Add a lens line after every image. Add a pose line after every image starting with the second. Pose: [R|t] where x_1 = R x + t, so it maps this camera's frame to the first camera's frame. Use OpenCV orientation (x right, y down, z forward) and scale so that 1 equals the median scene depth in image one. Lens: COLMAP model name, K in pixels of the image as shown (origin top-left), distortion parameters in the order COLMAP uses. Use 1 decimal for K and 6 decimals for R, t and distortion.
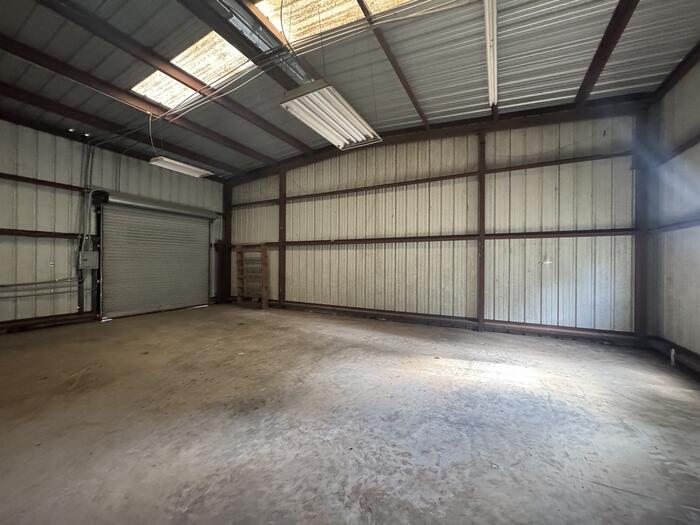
lens RADIAL K [[279.6, 0, 348.8], [0, 279.6, 262.9], [0, 0, 1]] dist [-0.017634, 0.000069]
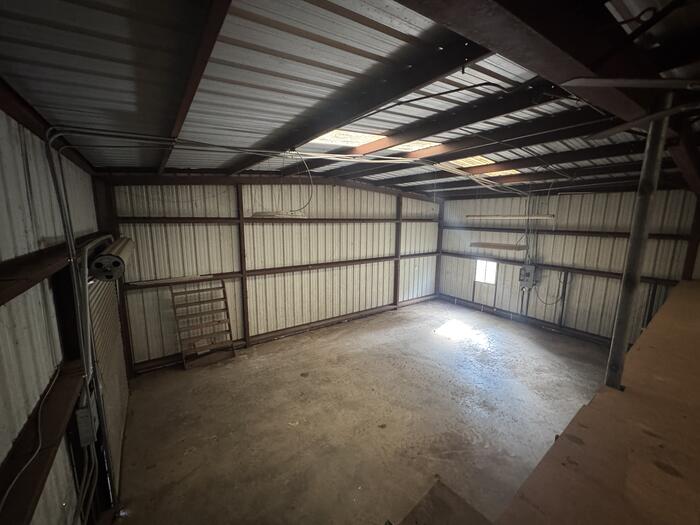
lens RADIAL K [[279.6, 0, 350.5], [0, 279.6, 262.5], [0, 0, 1]] dist [-0.017634, 0.000069]
pose [[0.433131, -0.141690, 0.890124, -1.132296], [-0.012373, 0.986539, 0.163058, -0.325366], [-0.901246, -0.081640, 0.425547, 0.480155]]
